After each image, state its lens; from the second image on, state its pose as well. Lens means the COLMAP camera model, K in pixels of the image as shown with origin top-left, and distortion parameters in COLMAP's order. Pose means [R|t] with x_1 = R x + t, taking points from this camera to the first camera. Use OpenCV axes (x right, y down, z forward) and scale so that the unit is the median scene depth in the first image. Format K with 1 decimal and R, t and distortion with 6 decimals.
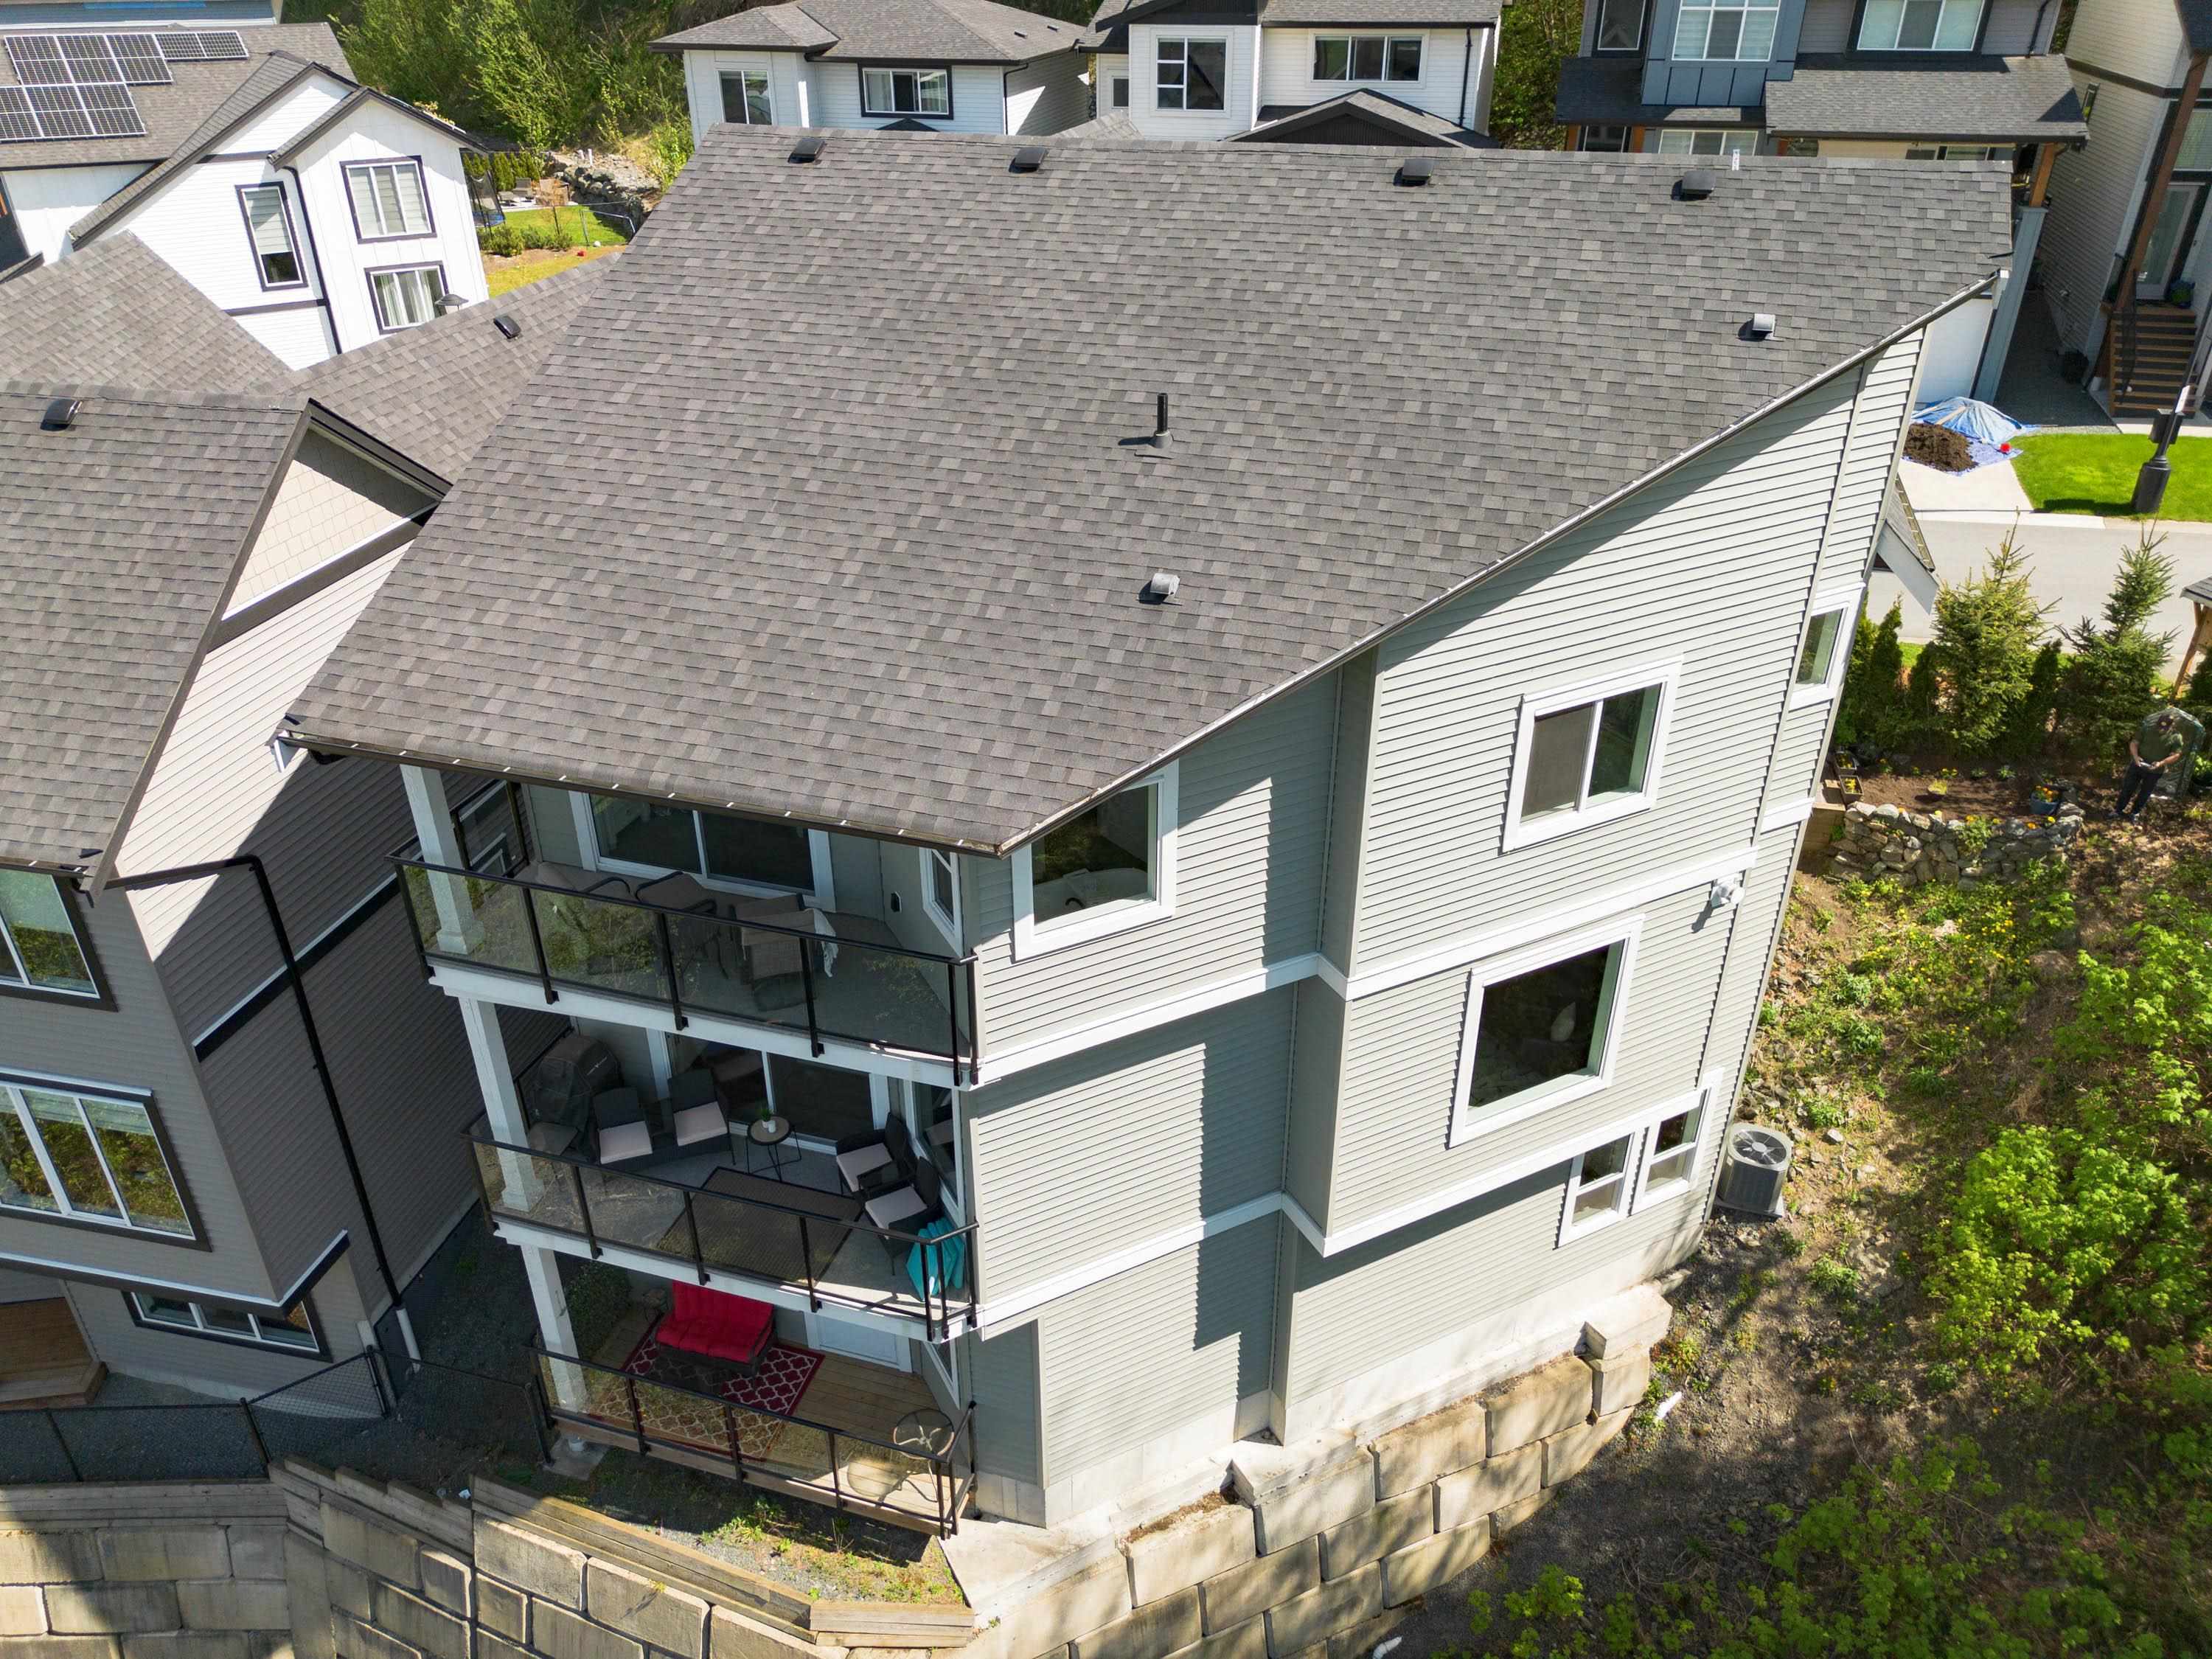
lens RADIAL K [[1572.2, 0, 1097.9], [0, 1572.2, 826.4], [0, 0, 1]] dist [0.054234, -0.044764]
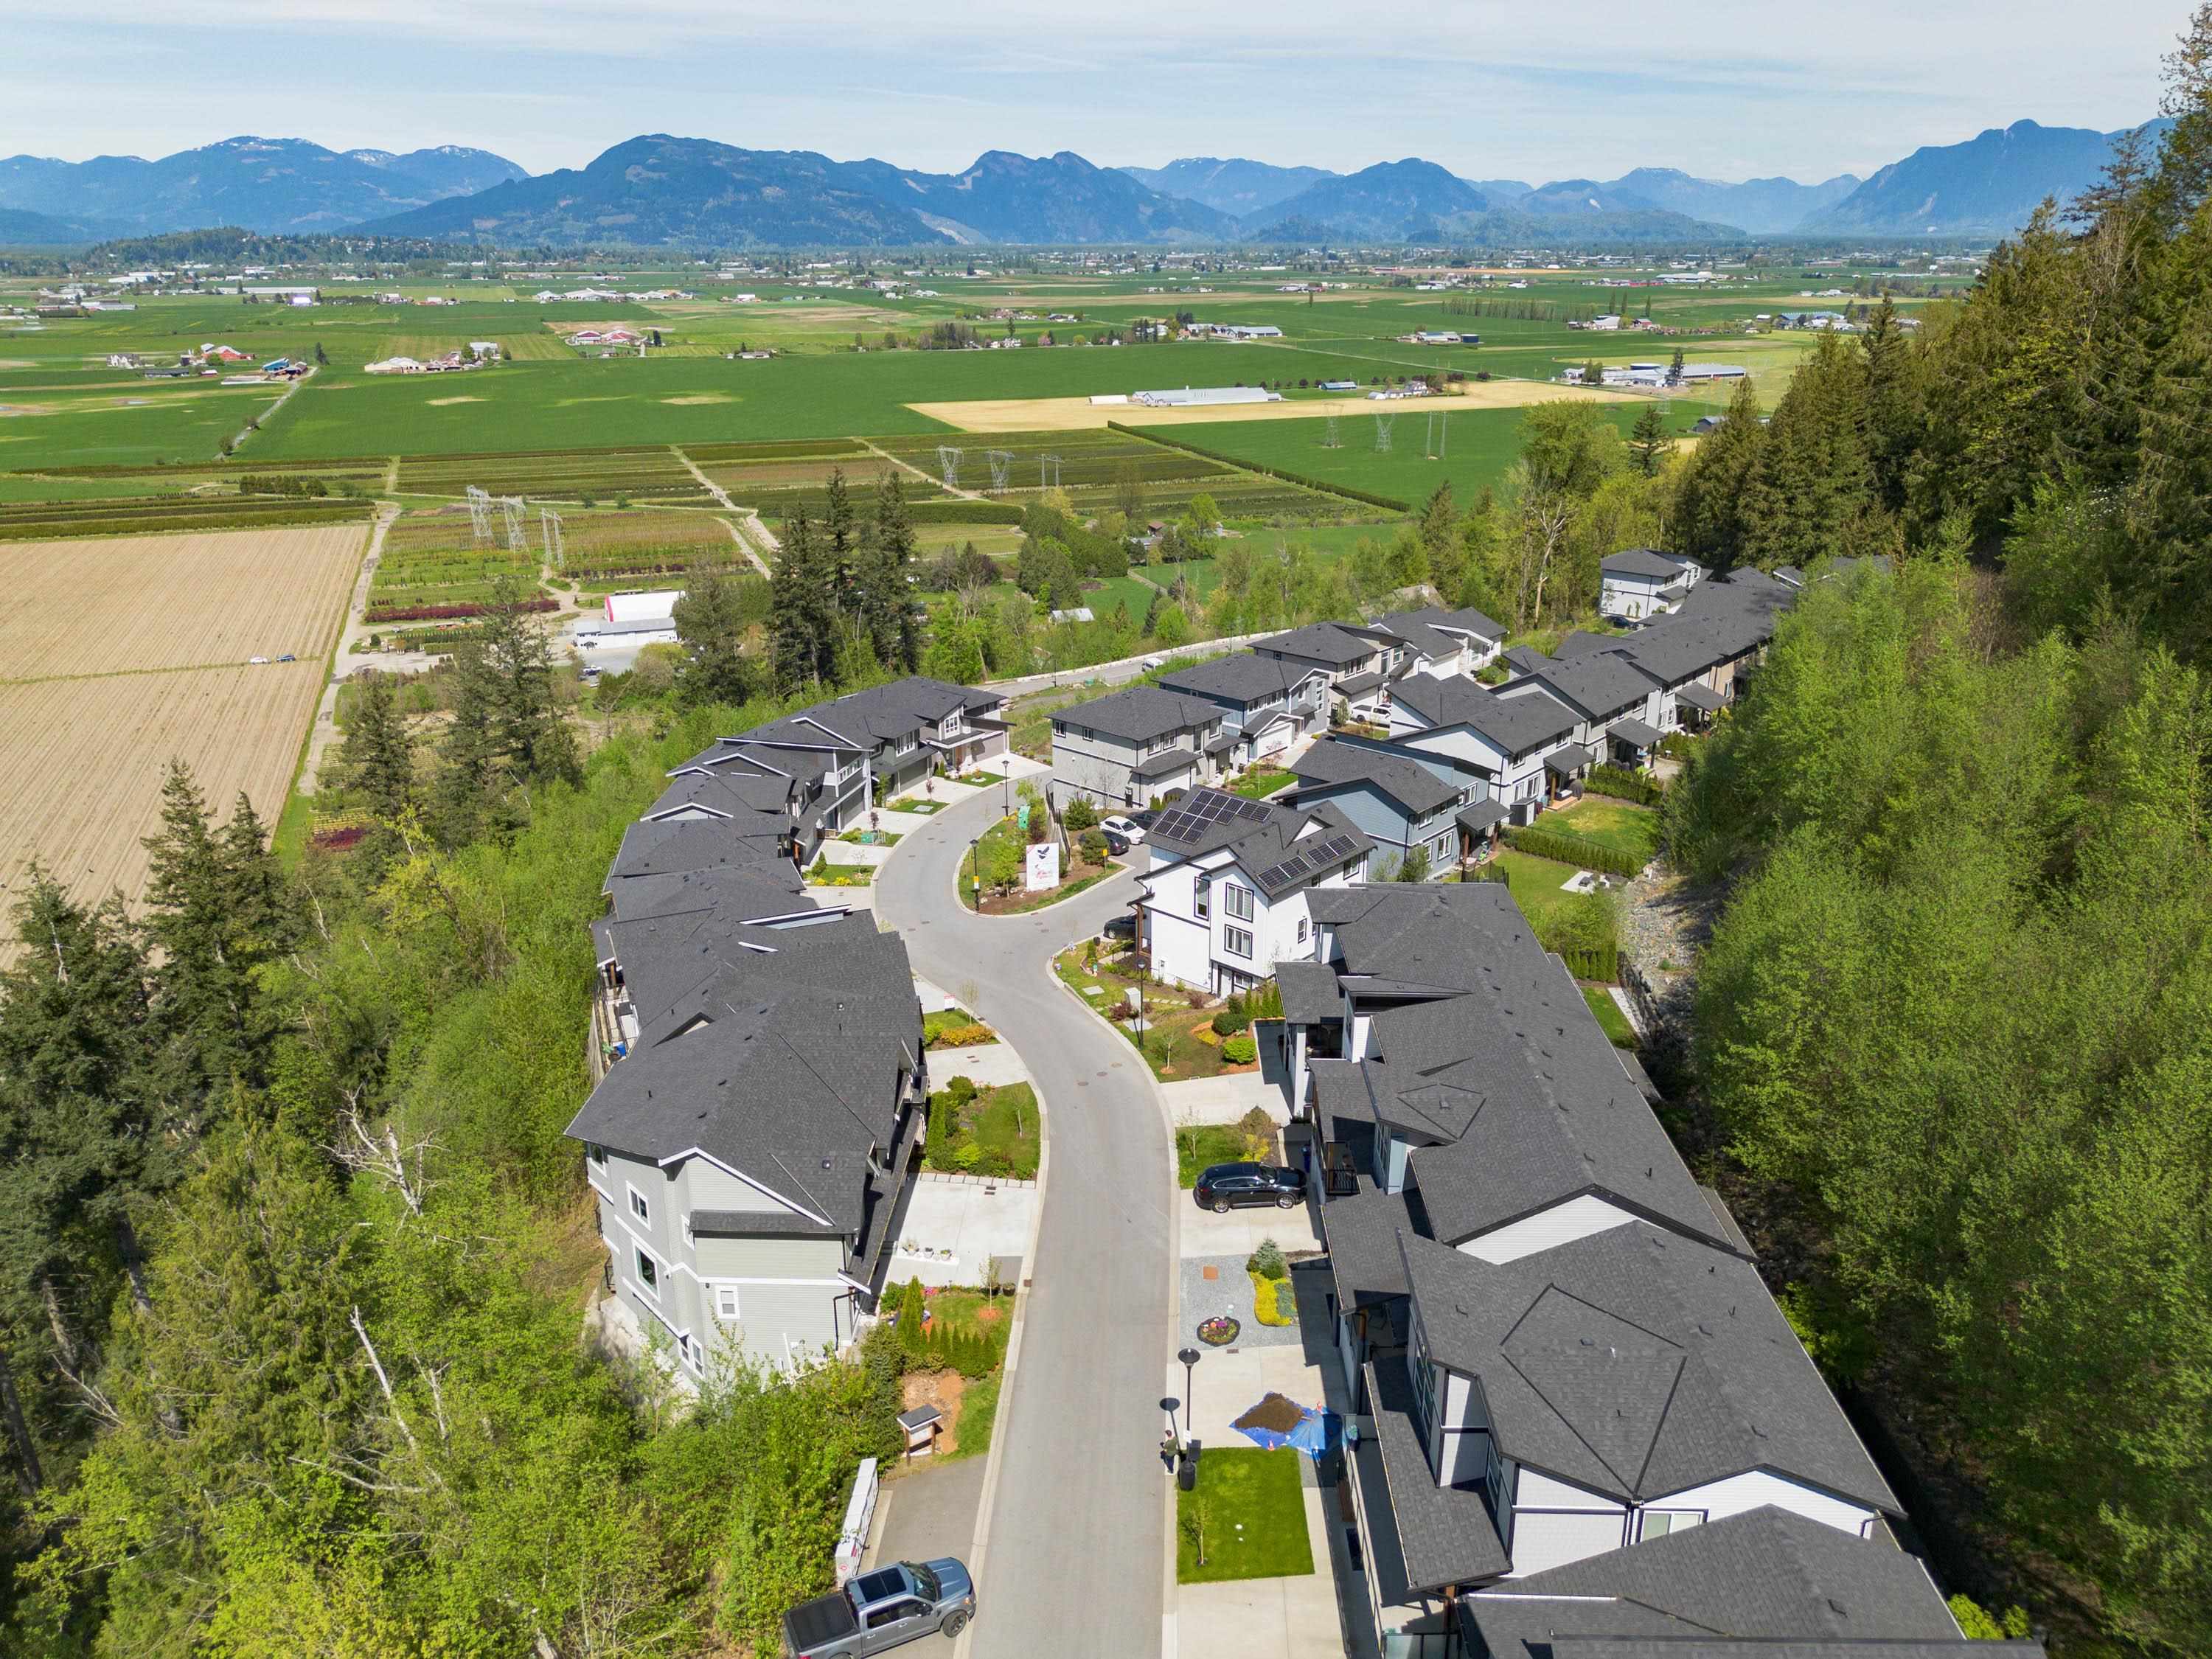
lens RADIAL K [[1572.2, 0, 1134.6], [0, 1572.2, 834.2], [0, 0, 1]] dist [0.054234, -0.044764]
pose [[0.269076, 0.345064, -0.899182, 3.661439], [-0.492907, 0.851421, 0.179236, -2.044642], [0.827430, 0.394985, 0.399181, -0.033028]]
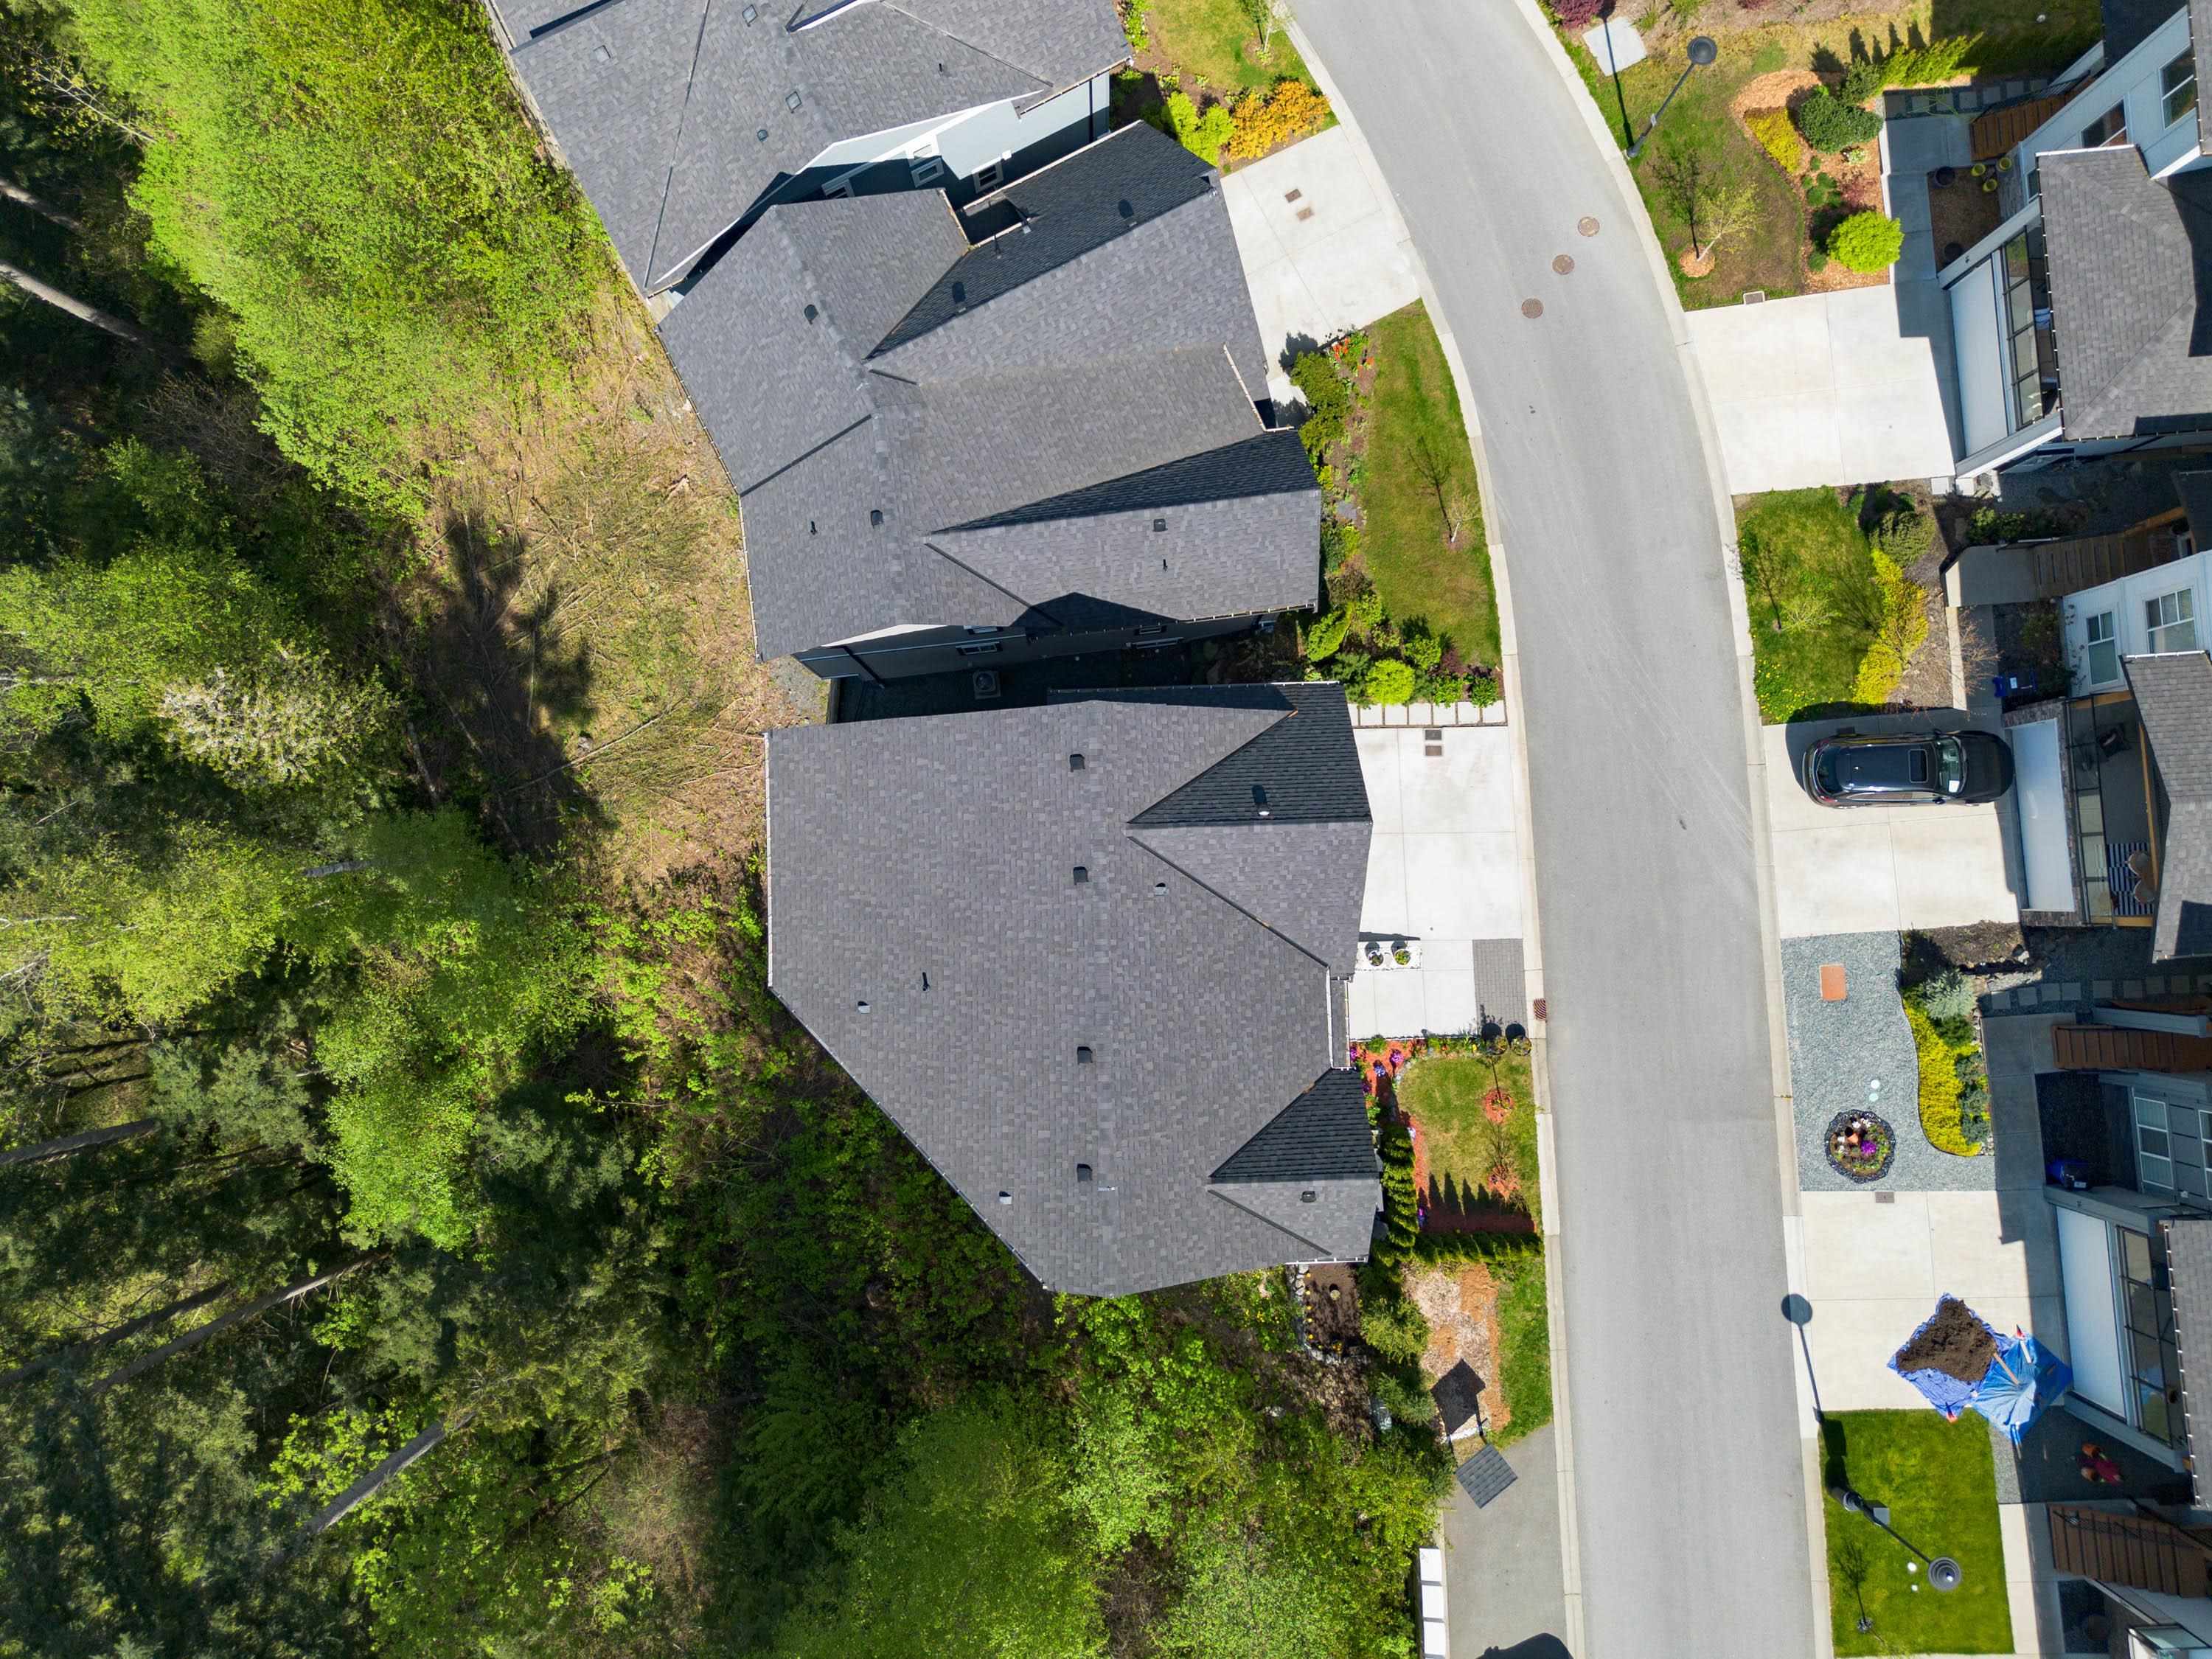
lens RADIAL K [[1572.2, 0, 1088.1], [0, 1572.2, 836.9], [0, 0, 1]] dist [0.054234, -0.044764]
pose [[0.329652, 0.943162, -0.042134, 0.002962], [-0.462191, 0.200137, 0.863901, -2.172732], [0.823231, -0.265313, 0.501897, -0.042694]]
